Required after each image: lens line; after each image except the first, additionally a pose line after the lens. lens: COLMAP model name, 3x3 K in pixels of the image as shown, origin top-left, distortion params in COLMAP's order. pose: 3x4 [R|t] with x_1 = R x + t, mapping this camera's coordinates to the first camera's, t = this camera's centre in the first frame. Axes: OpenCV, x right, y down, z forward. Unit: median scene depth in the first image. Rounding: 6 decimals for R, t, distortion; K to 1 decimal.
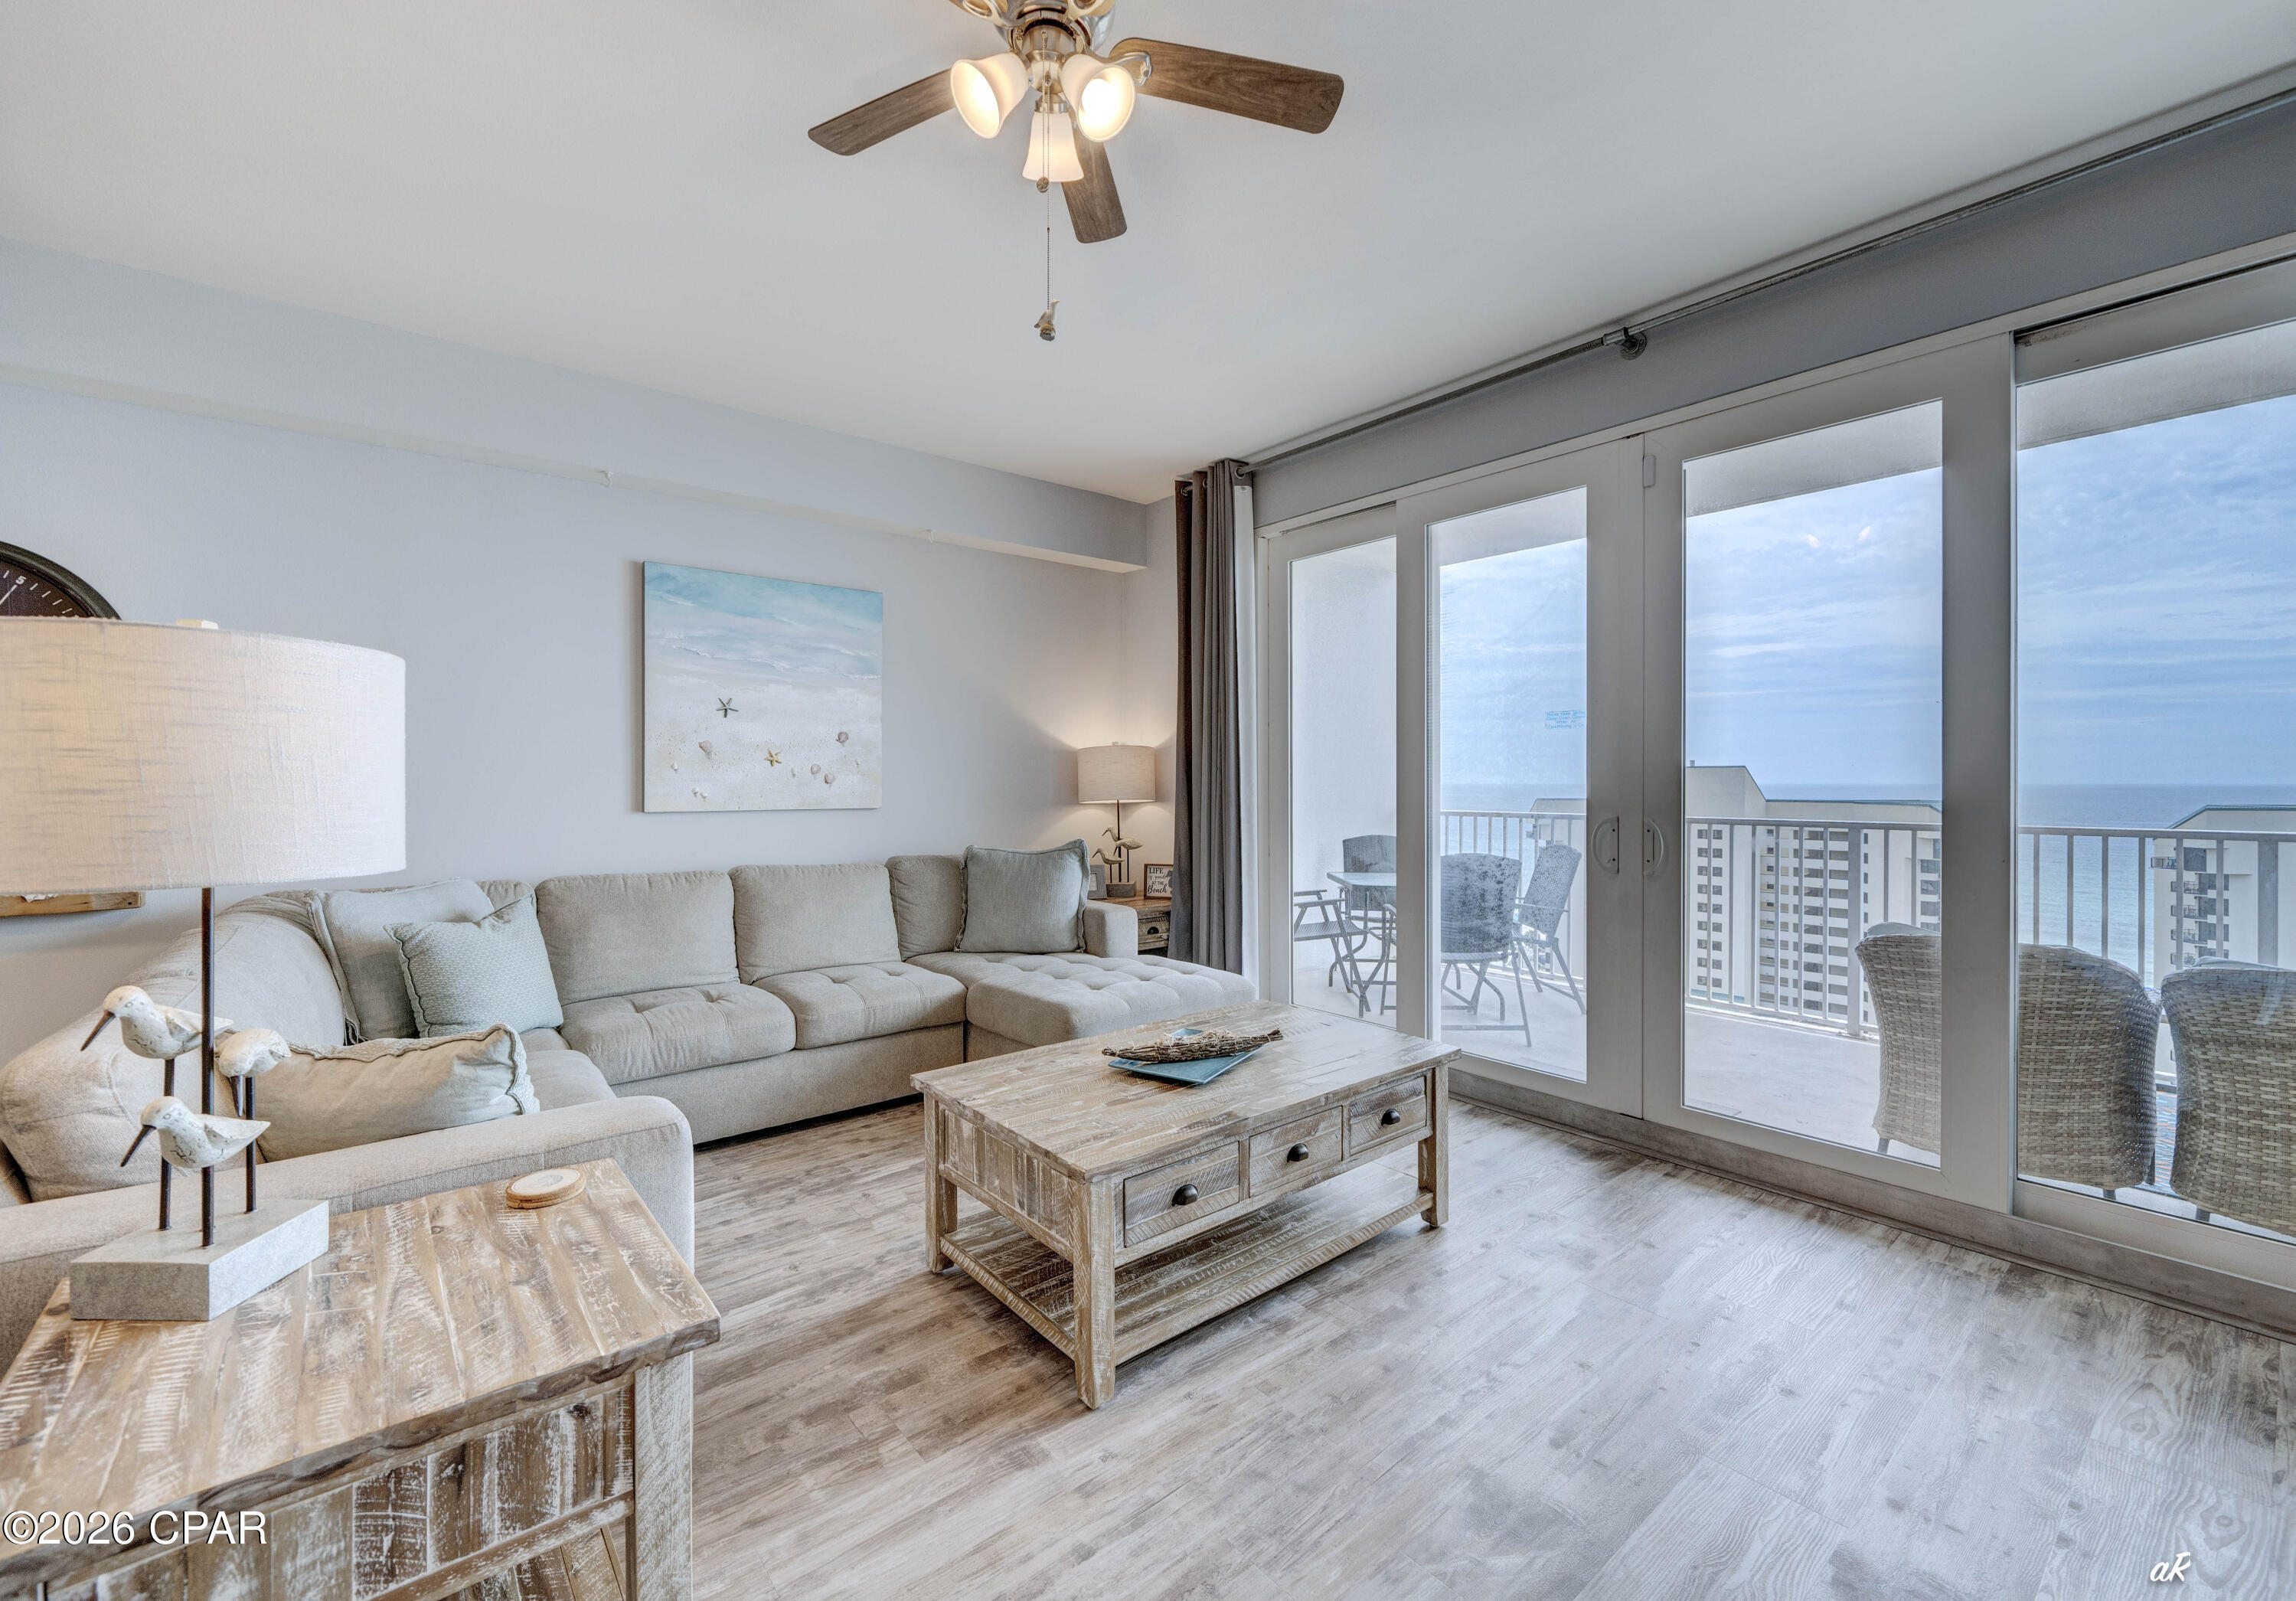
lens RADIAL K [[934.3, 0, 1176.7], [0, 934.3, 803.7], [0, 0, 1]] dist [-0.006916, 0.001102]
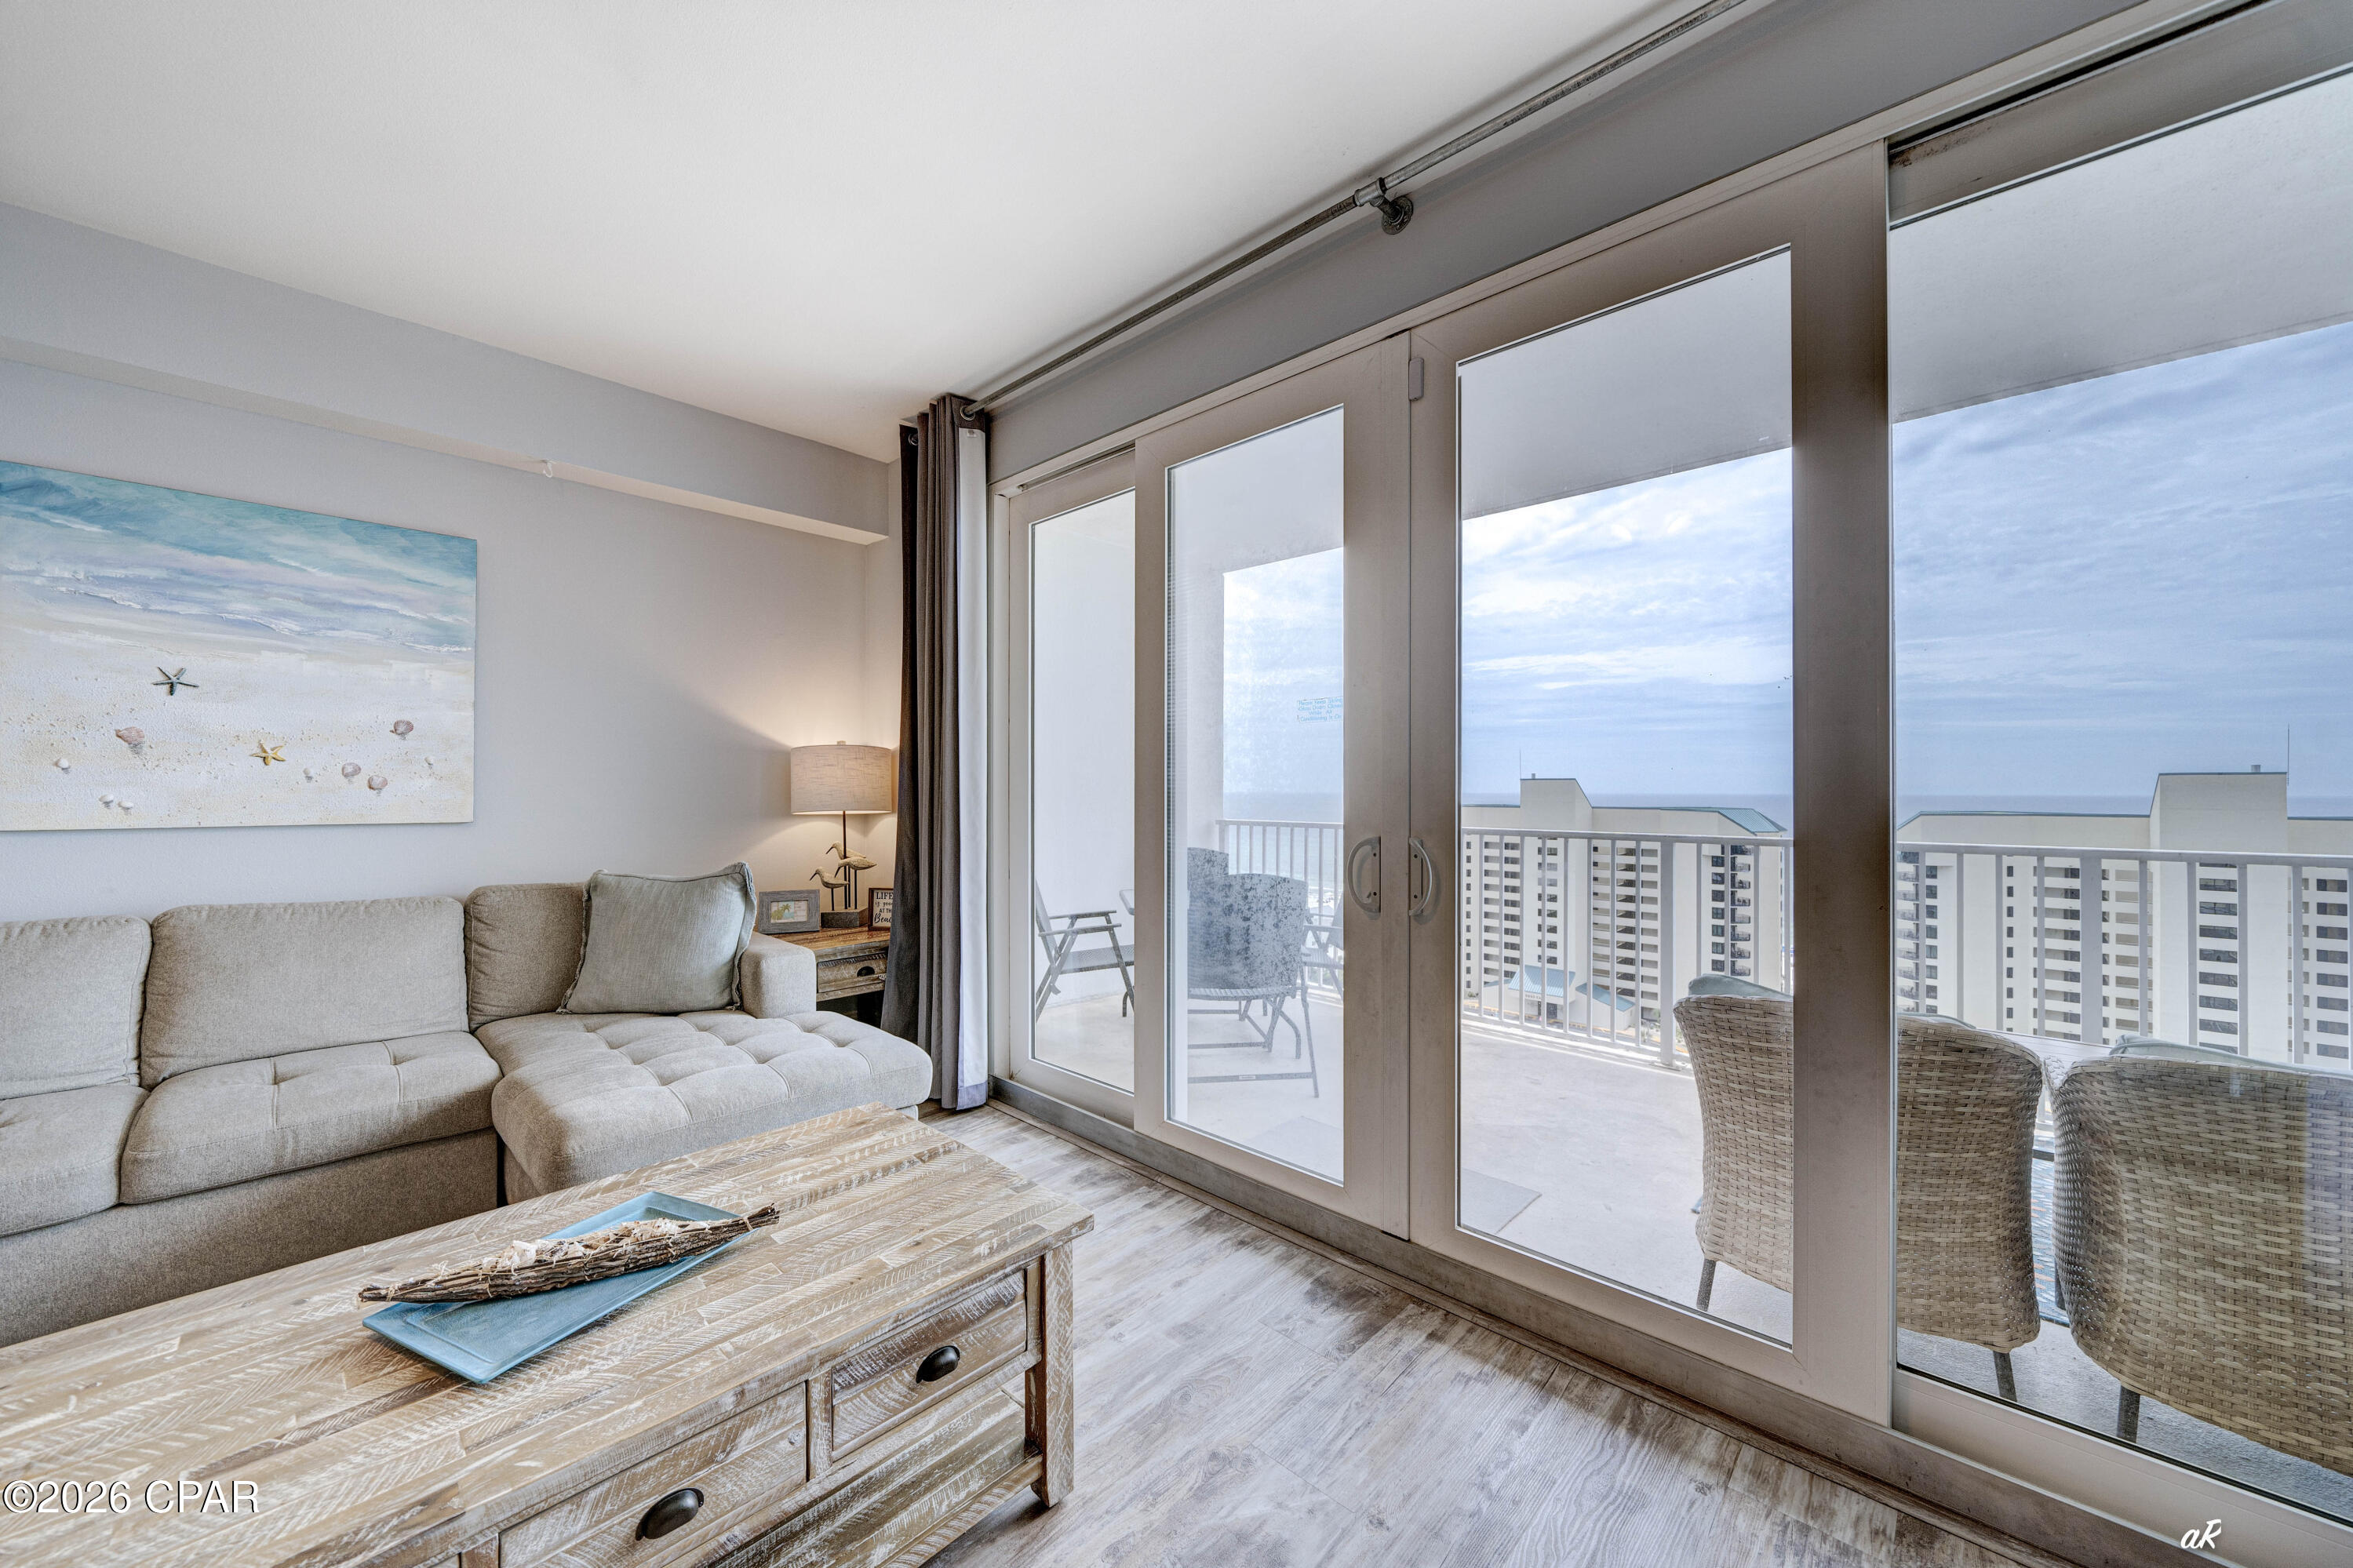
lens RADIAL K [[827.8, 0, 1186.5], [0, 827.8, 805.5], [0, 0, 1]] dist [-0.002542, -0.000556]
pose [[0.993637, 0.001912, 0.112612, 0.233595], [-0.001153, 0.999976, -0.006808, -0.006439], [-0.112623, 0.006635, 0.993616, 0.337395]]
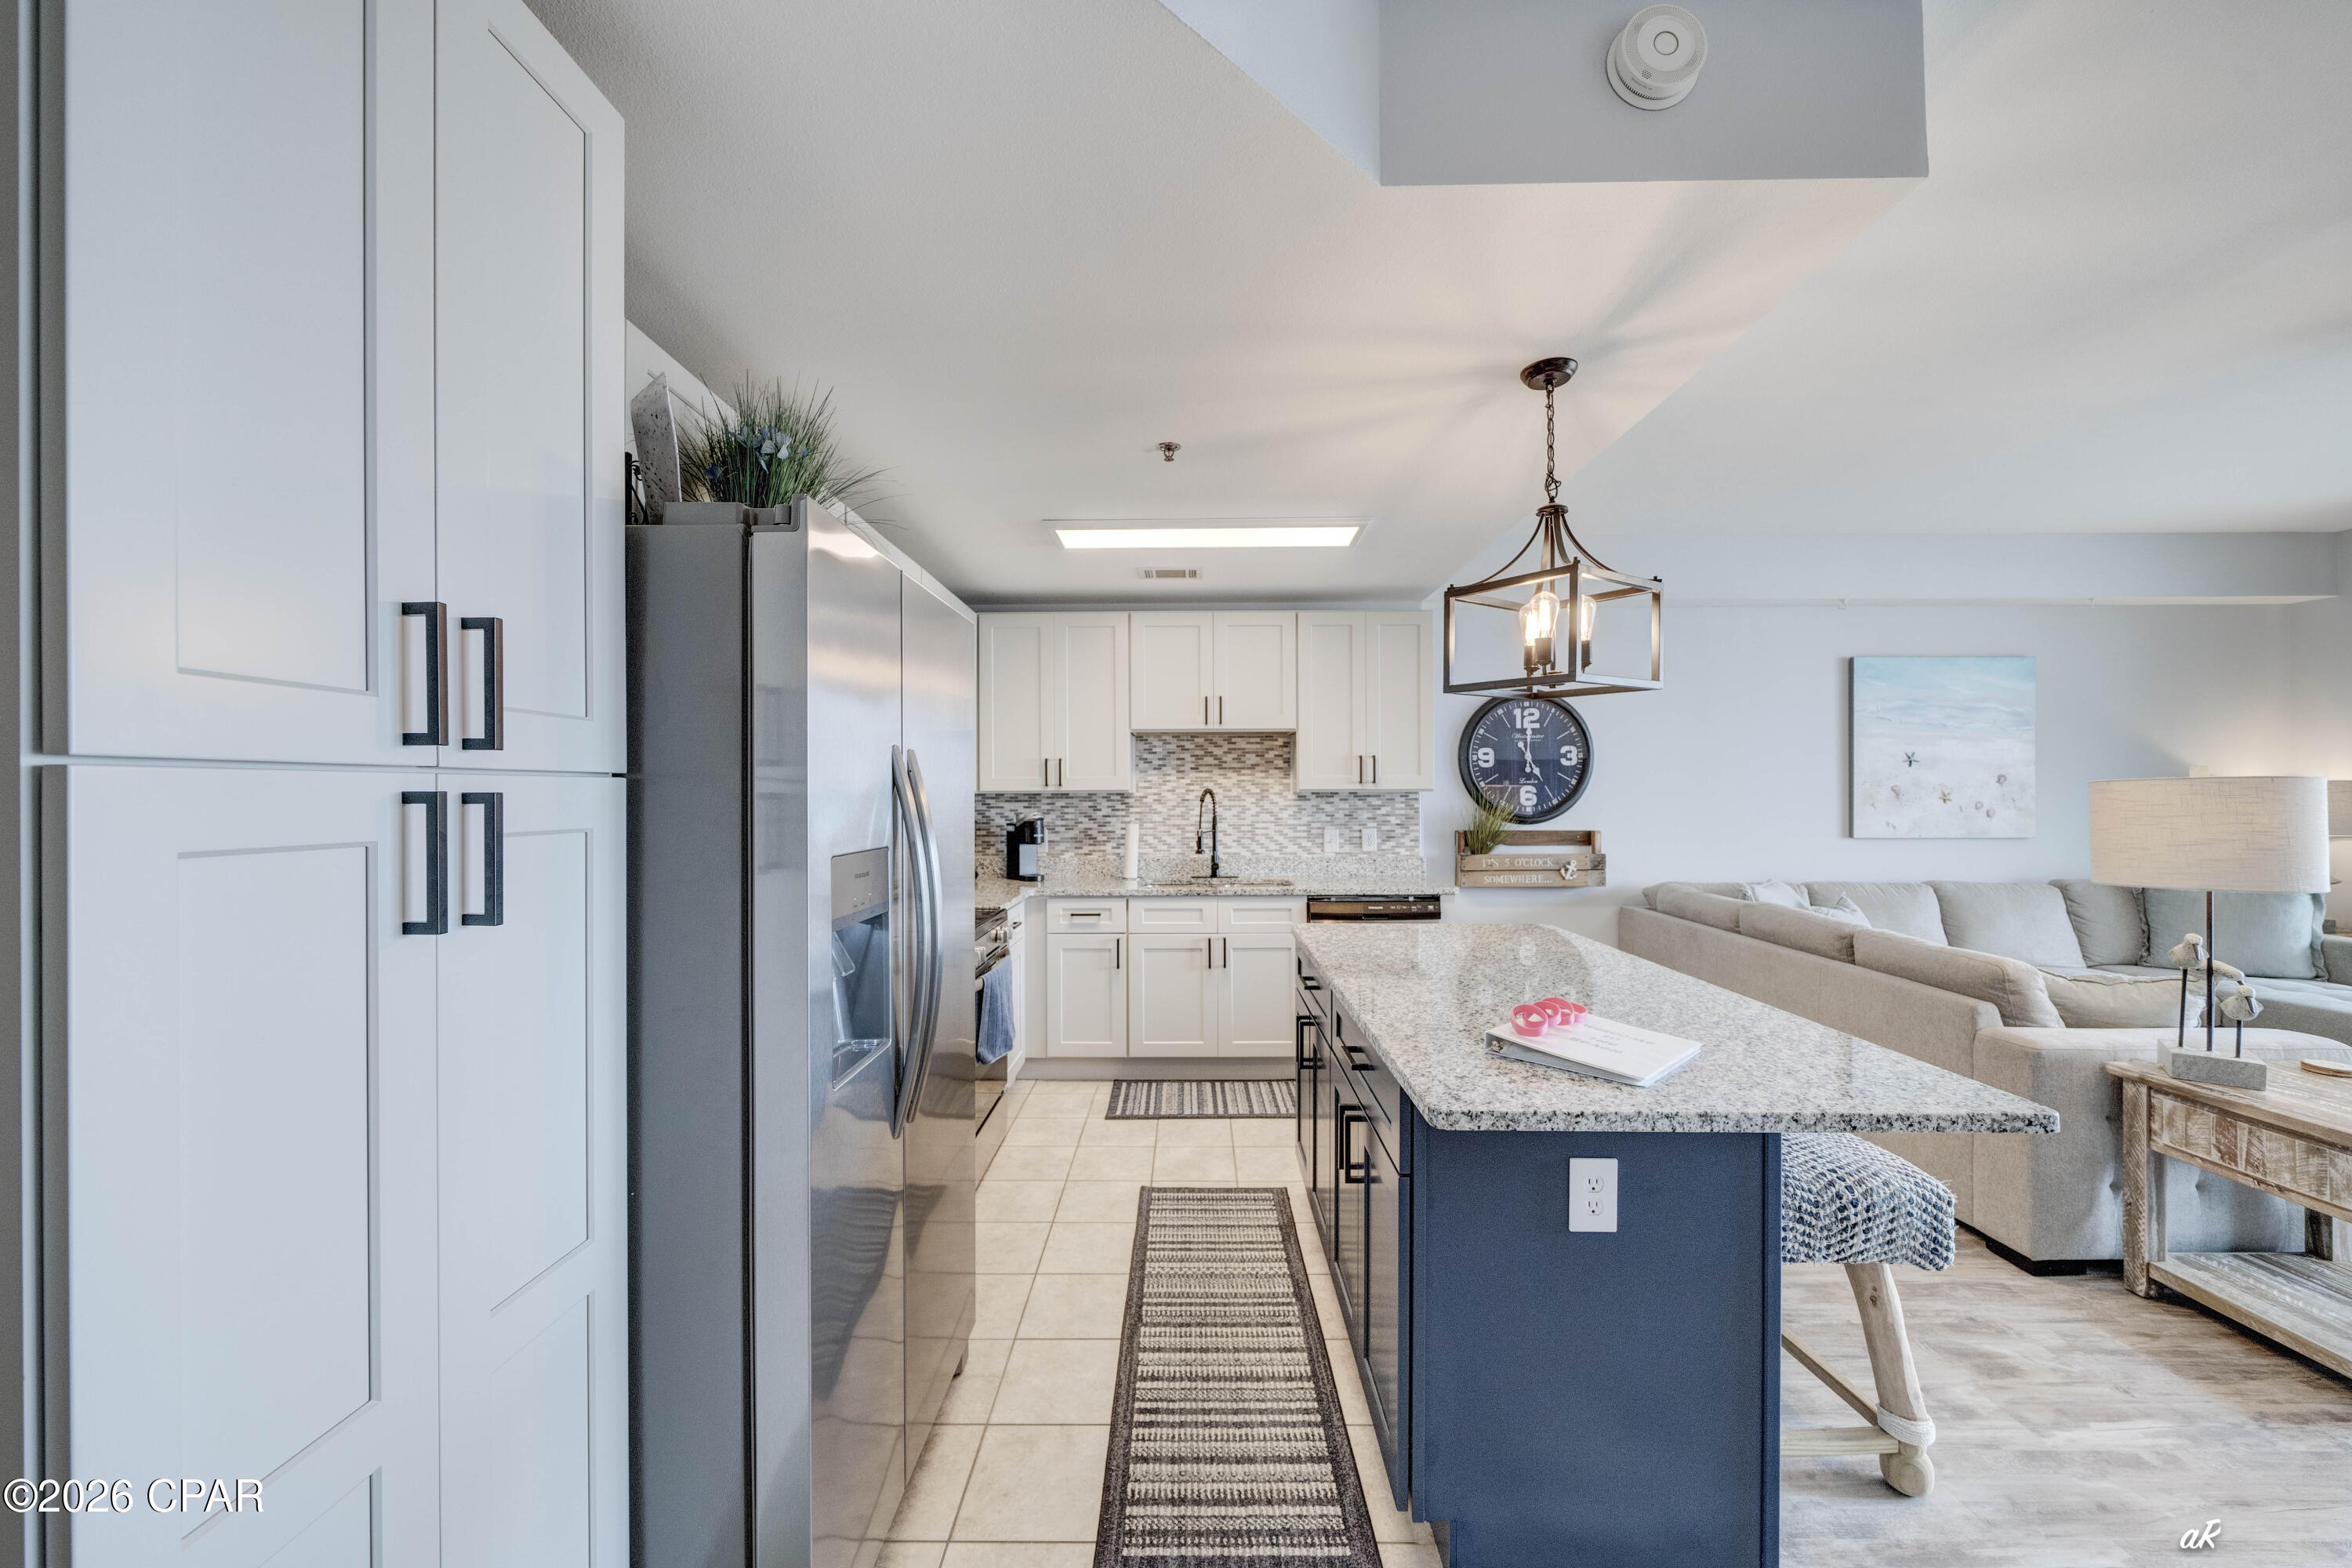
lens RADIAL K [[894.9, 0, 1195.9], [0, 894.9, 791.9], [0, 0, 1]] dist [-0.000880, -0.001228]
pose [[0.754370, -0.003536, -0.656440, -0.484986], [-0.009056, 0.999834, -0.015794, -0.032890], [0.656387, 0.017859, 0.754213, -0.710835]]
